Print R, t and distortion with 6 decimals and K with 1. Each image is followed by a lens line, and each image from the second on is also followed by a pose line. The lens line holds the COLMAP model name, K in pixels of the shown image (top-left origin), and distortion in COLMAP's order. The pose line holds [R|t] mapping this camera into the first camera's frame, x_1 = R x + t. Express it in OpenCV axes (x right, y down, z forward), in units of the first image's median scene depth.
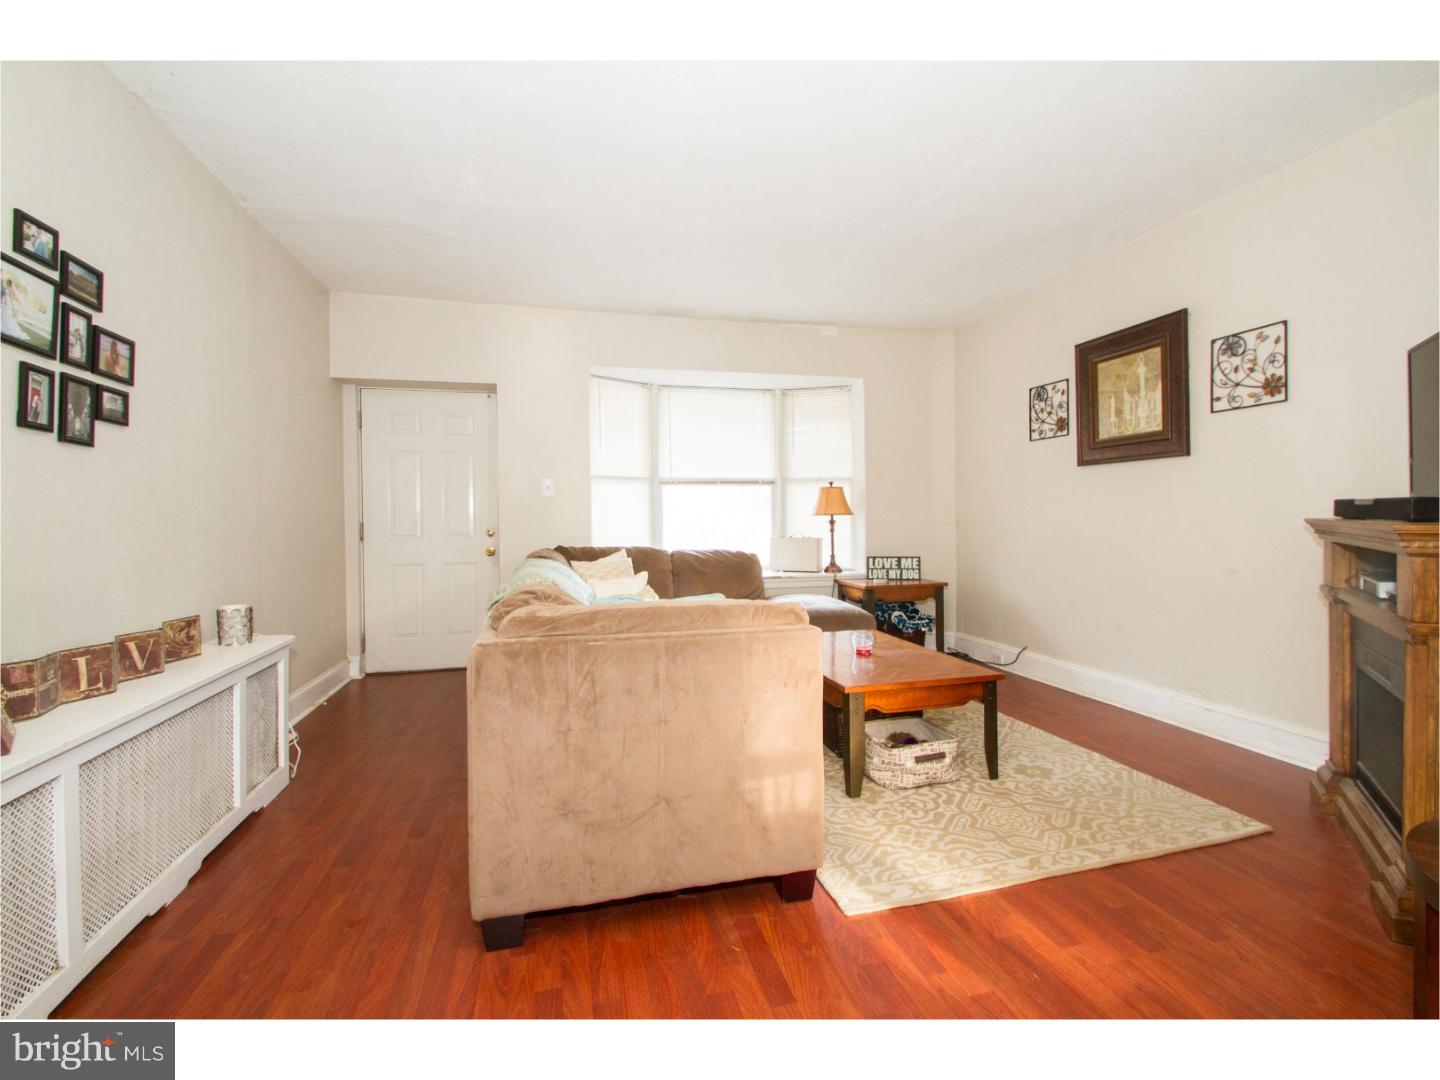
lens RADIAL K [[691.0, 0, 741.9], [0, 691.0, 521.7], [0, 0, 1]] dist [0.016159, -0.021359]
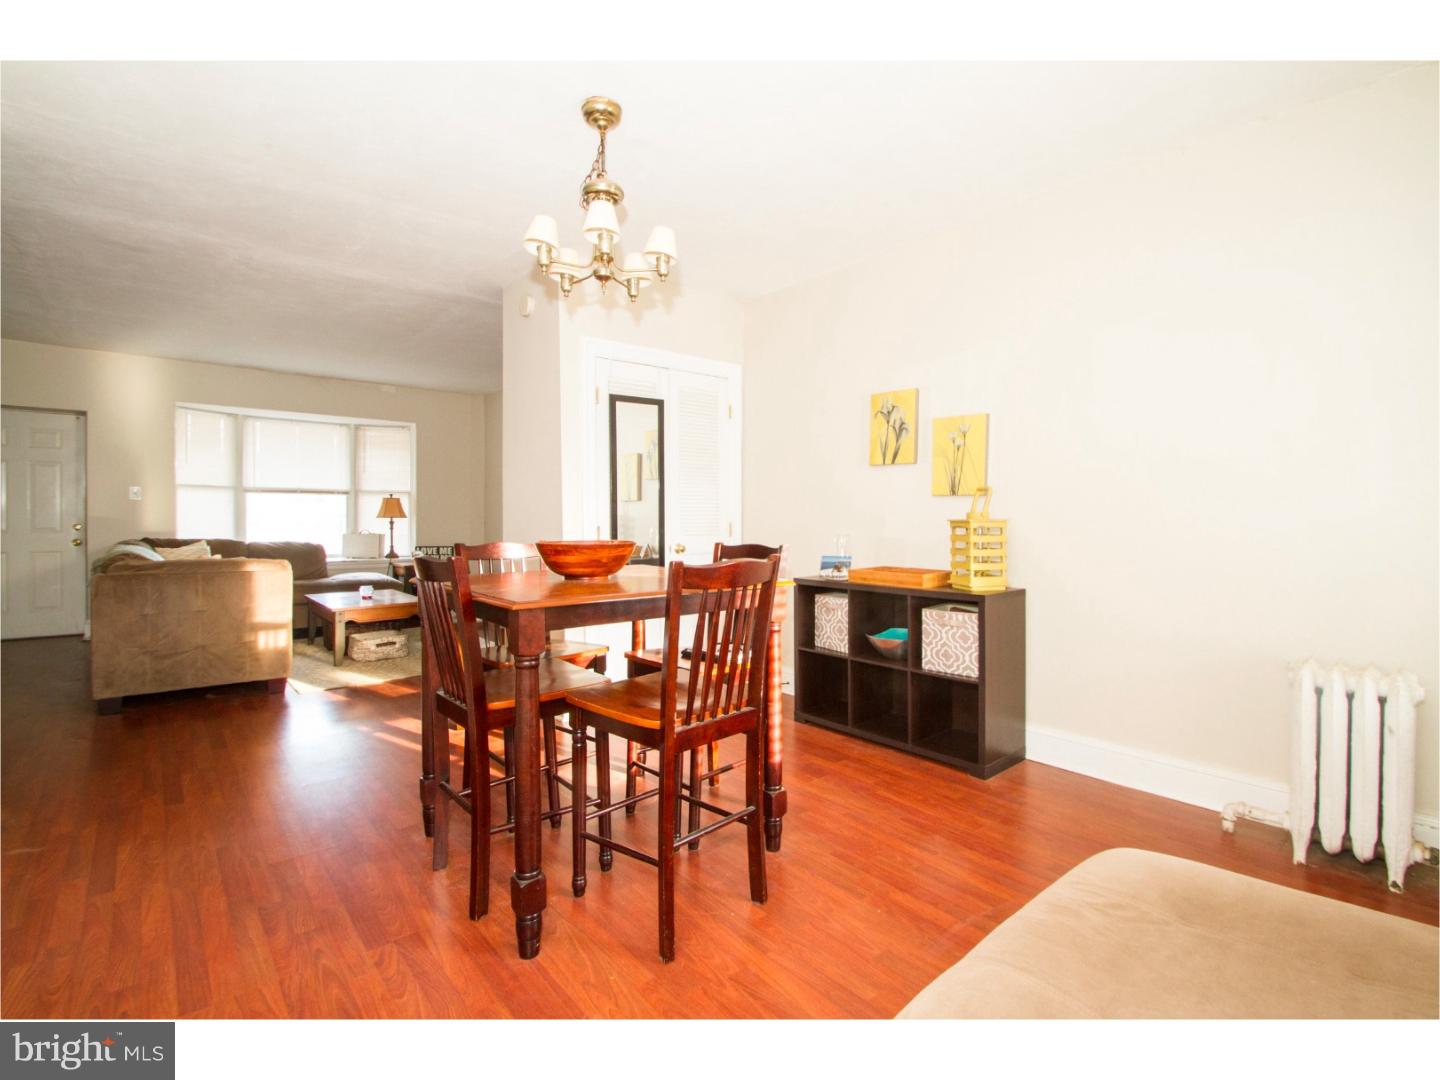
lens RADIAL K [[691.0, 0, 741.9], [0, 691.0, 521.7], [0, 0, 1]] dist [0.016159, -0.021359]
pose [[0.899890, 0.012602, 0.435936, 0.316100], [-0.010890, 0.999920, -0.006424, 0.000011], [-0.435982, 0.001034, 0.899955, -1.161970]]
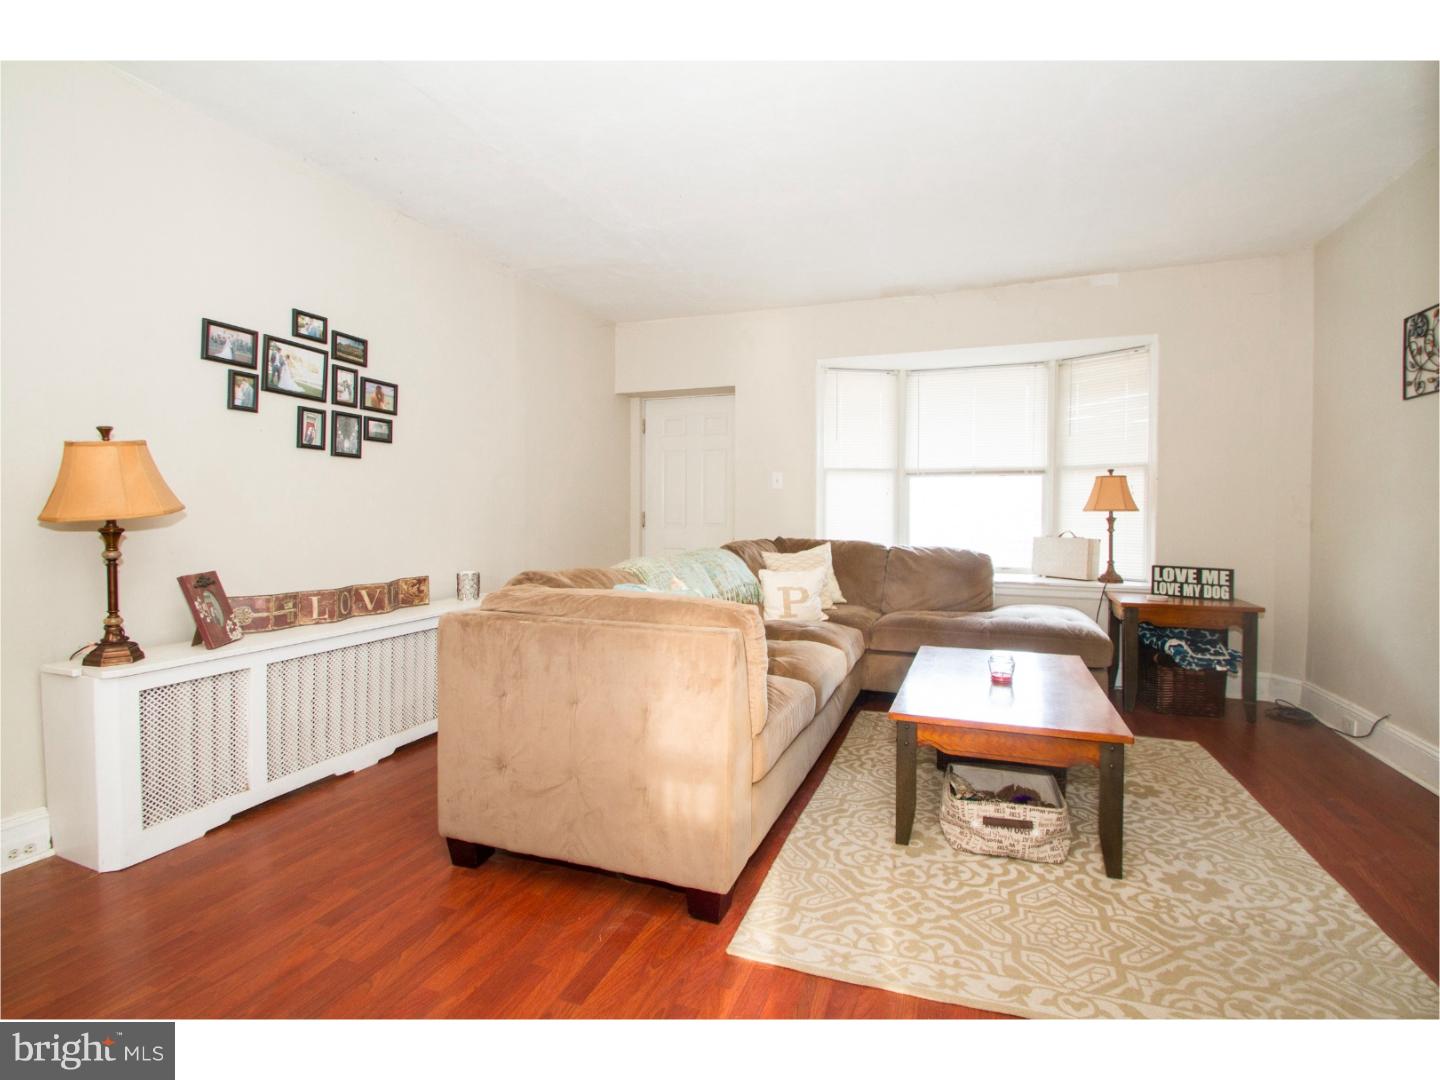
lens RADIAL K [[689.2, 0, 719.5], [0, 689.2, 519.4], [0, 0, 1]] dist [0.013998, -0.019469]
pose [[0.816325, 0.019272, -0.577271, 0.446118], [-0.015040, 0.999814, 0.012110, -0.005025], [0.577397, -0.001203, 0.816463, 0.178142]]
